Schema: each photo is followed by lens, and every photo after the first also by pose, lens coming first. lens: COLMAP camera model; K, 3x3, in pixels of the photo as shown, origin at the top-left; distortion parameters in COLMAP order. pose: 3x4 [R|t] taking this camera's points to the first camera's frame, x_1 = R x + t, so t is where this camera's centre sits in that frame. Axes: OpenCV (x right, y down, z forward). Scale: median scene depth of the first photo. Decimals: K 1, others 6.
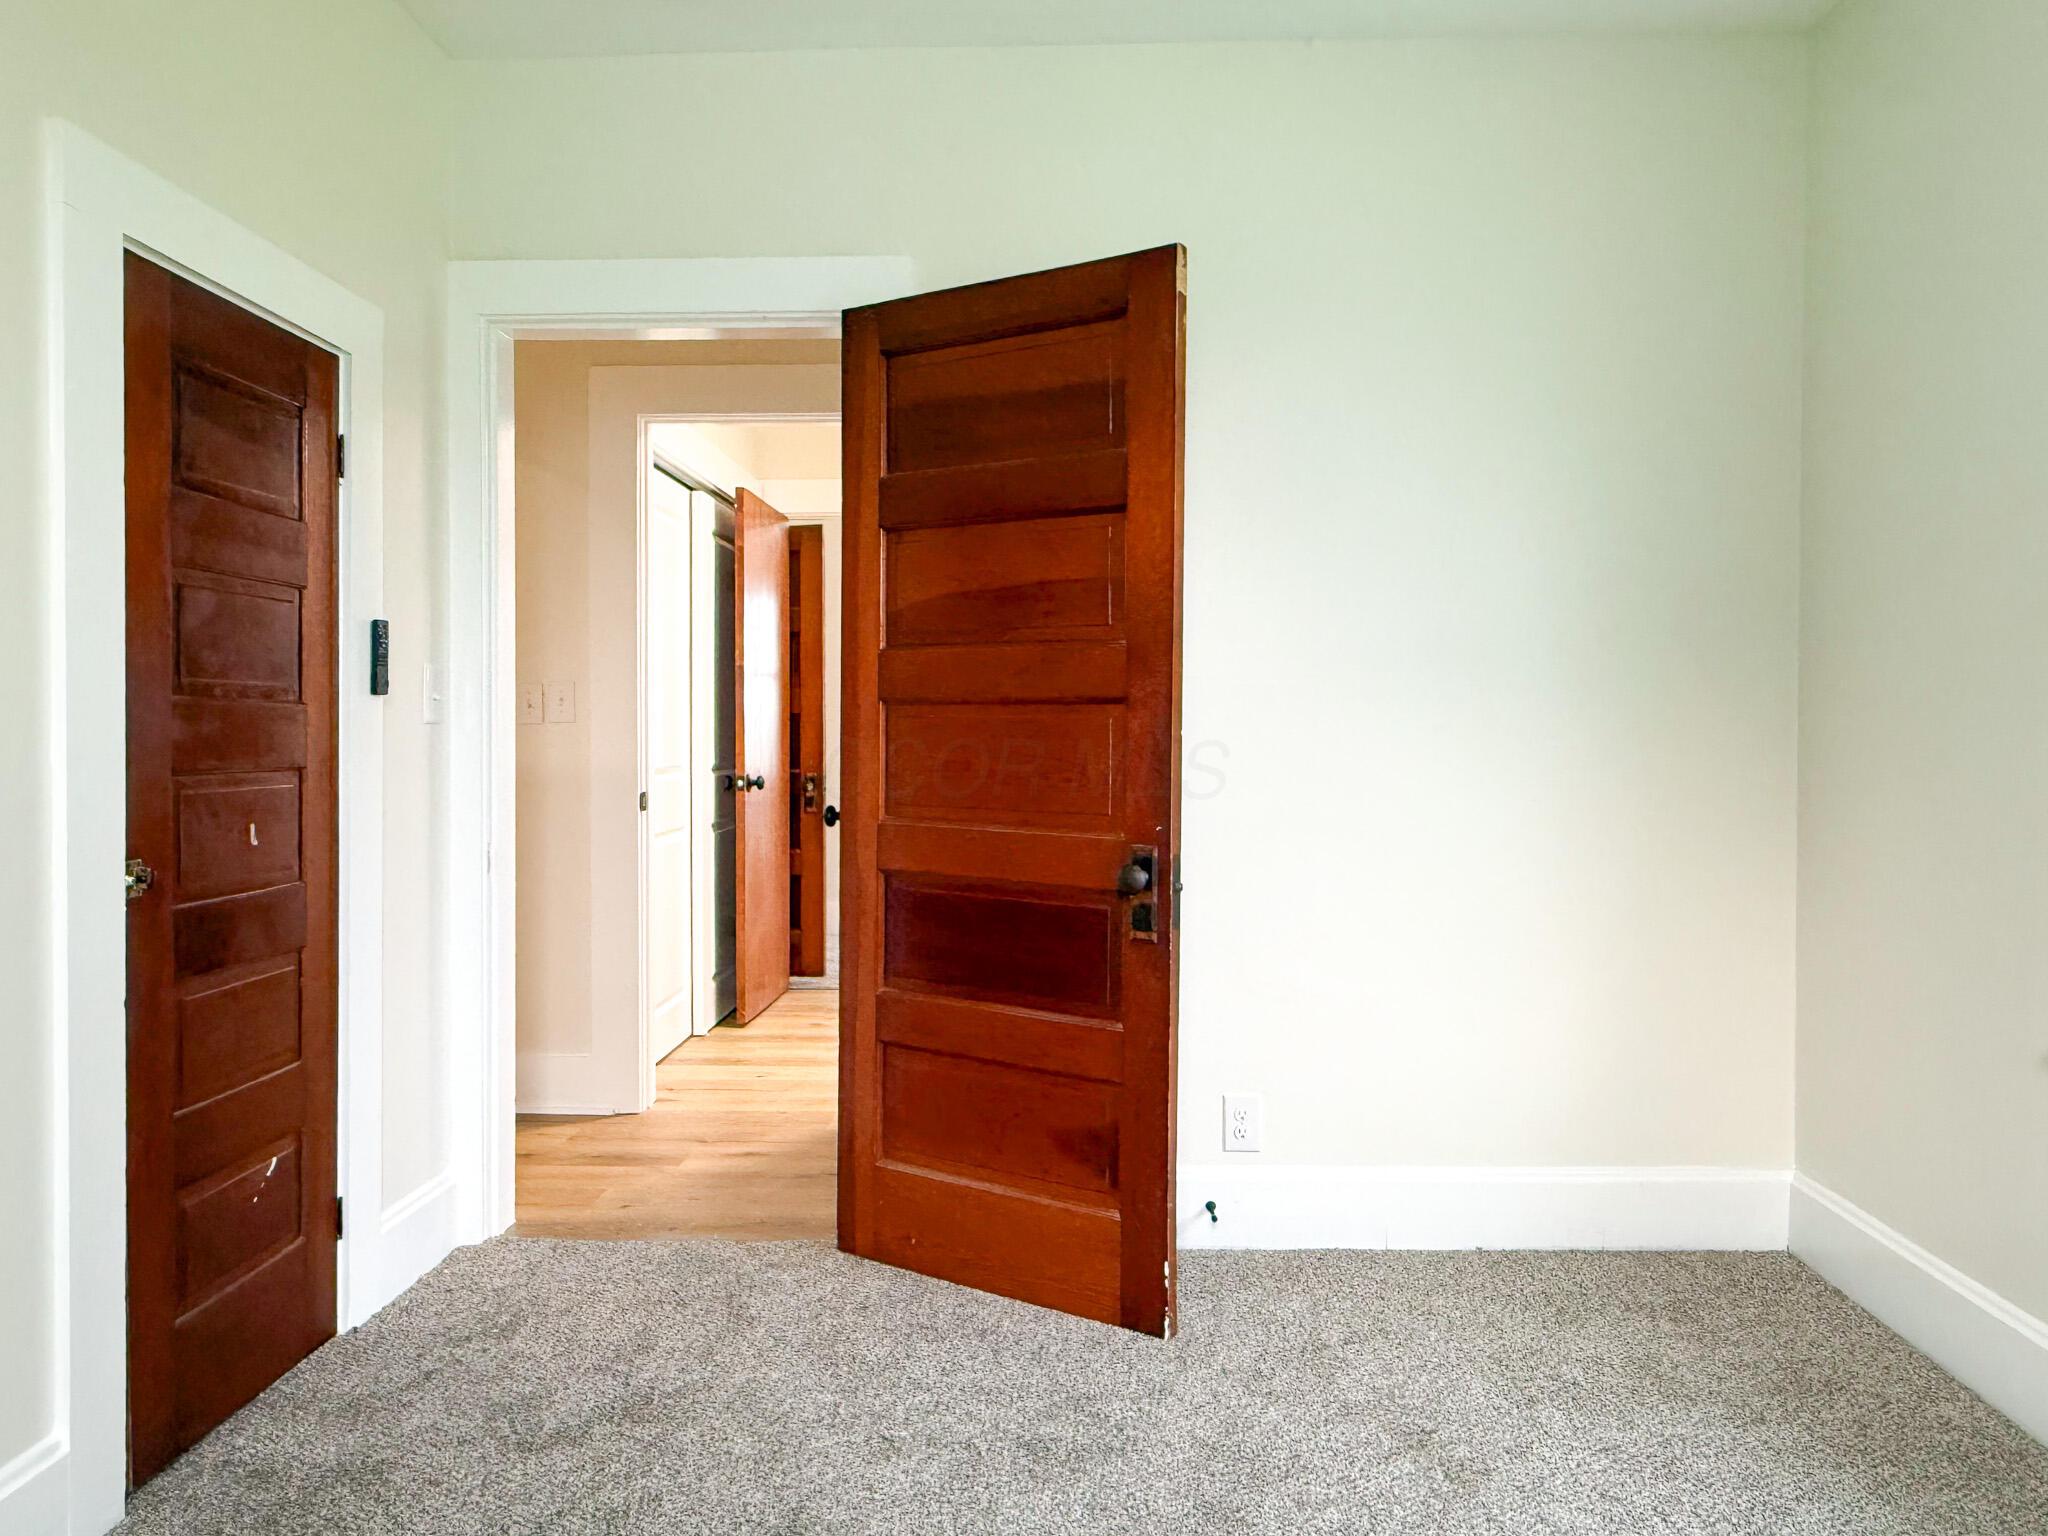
lens RADIAL K [[1468.3, 0, 1012.2], [0, 1468.3, 734.8], [0, 0, 1]] dist [0.003501, -0.001711]
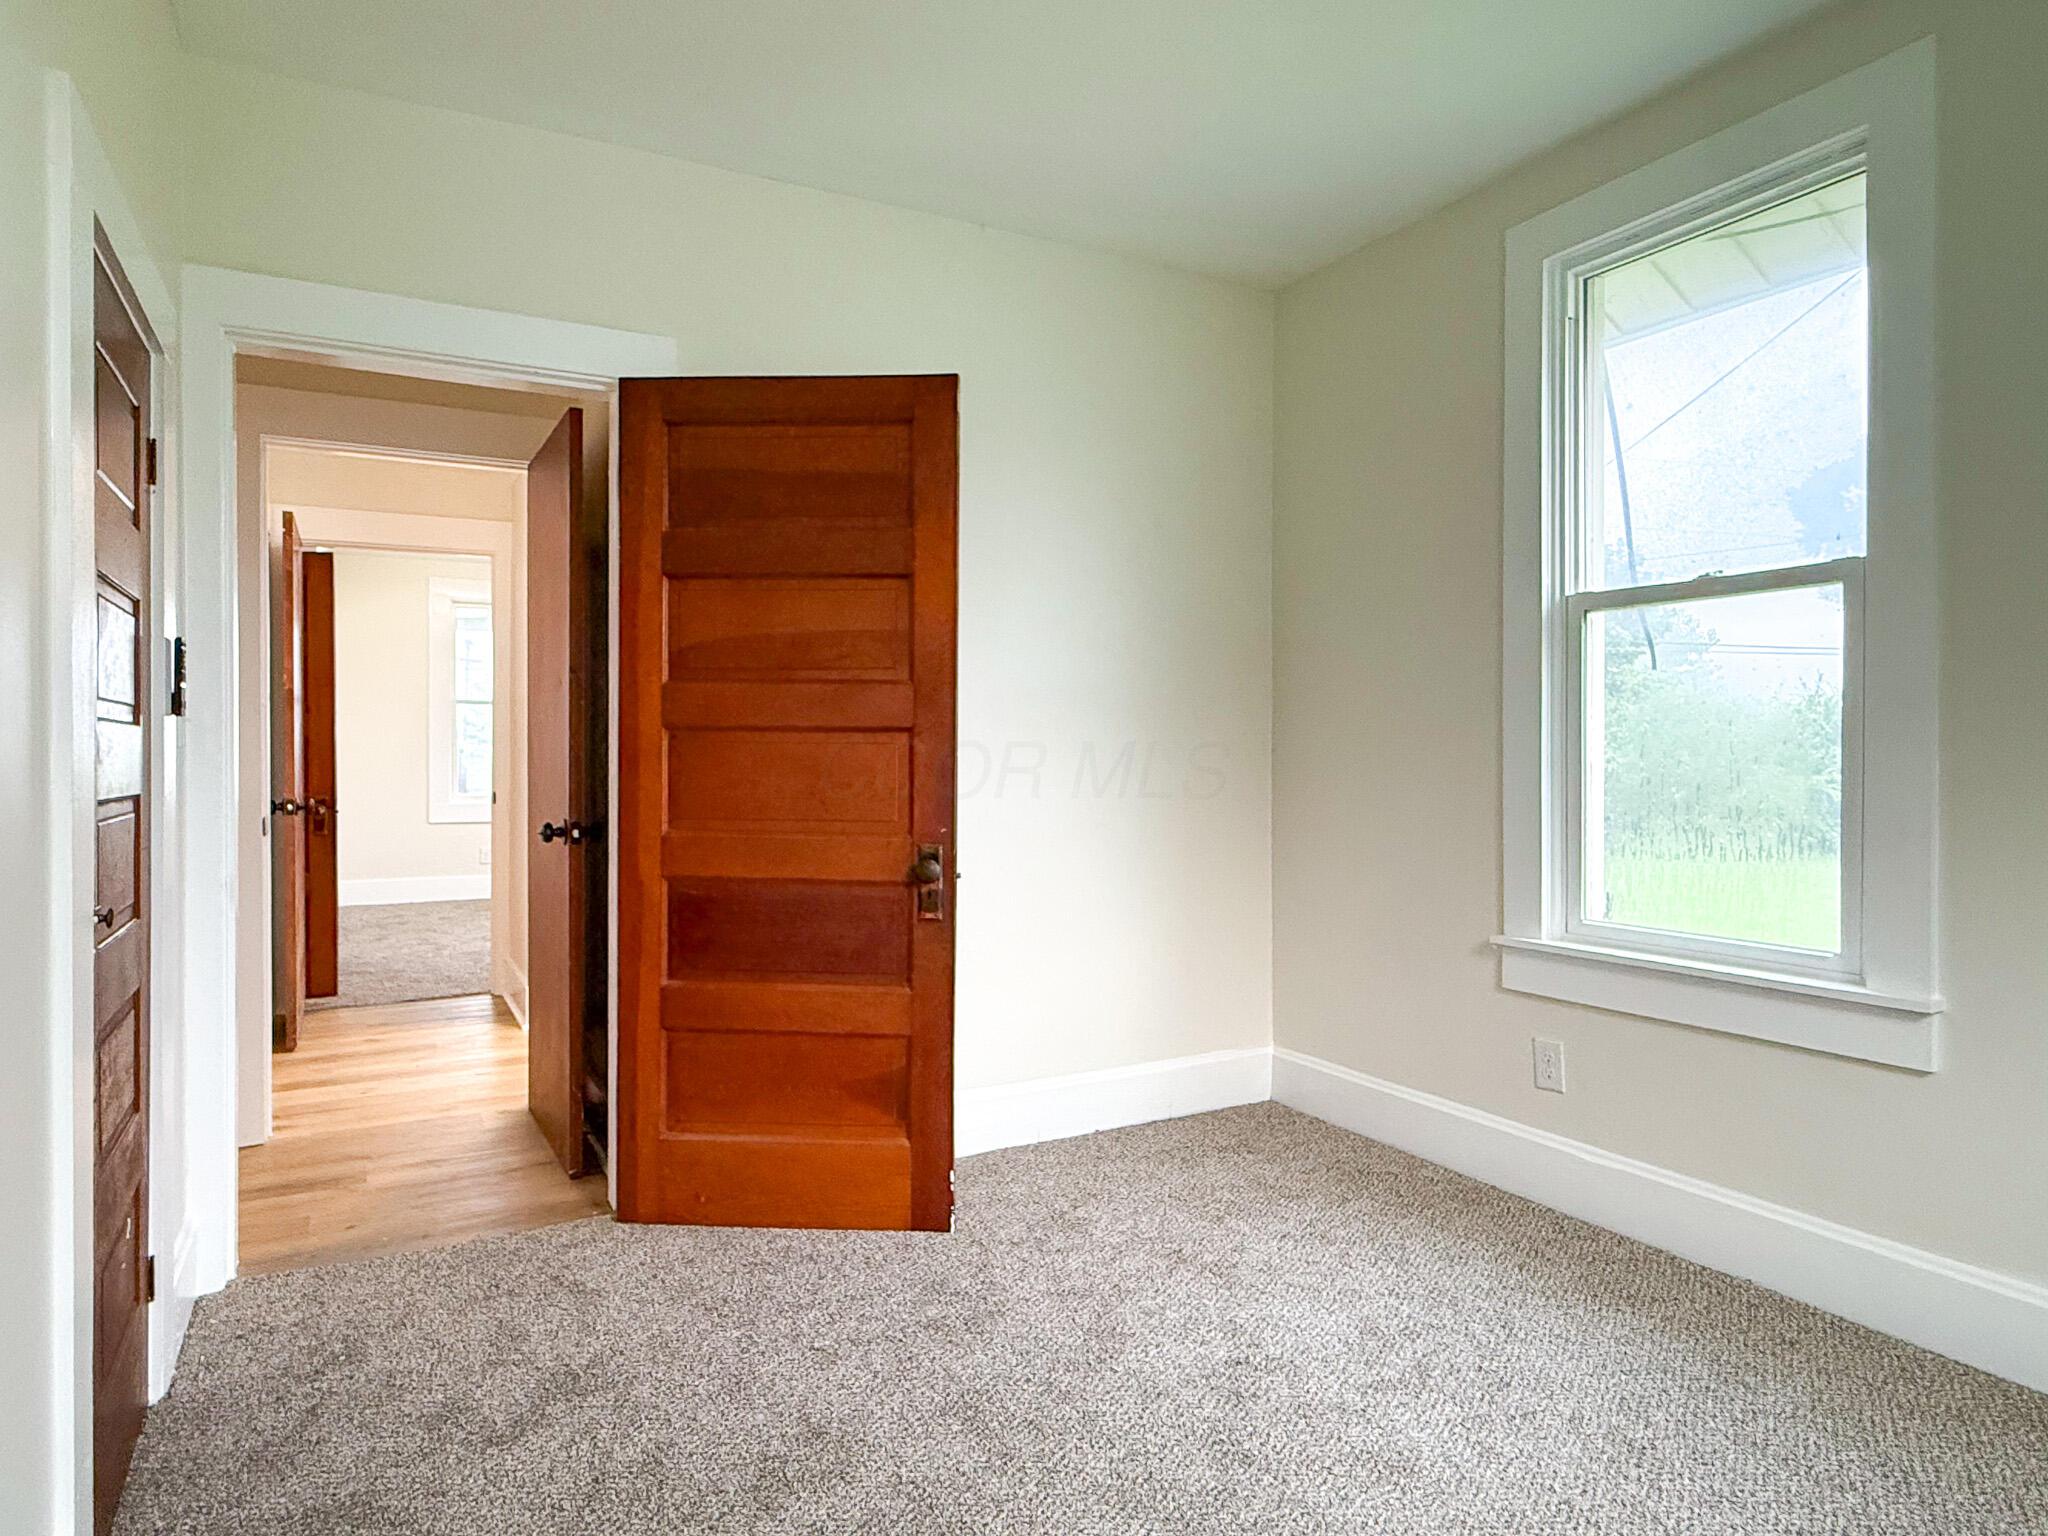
lens RADIAL K [[1239.9, 0, 1020.1], [0, 1239.9, 743.1], [0, 0, 1]] dist [0.002998, 0.001290]
pose [[0.862521, 0.002726, 0.506014, -0.373801], [0.003036, 0.999940, -0.010561, -0.000015], [-0.506012, 0.010645, 0.862461, 0.038572]]
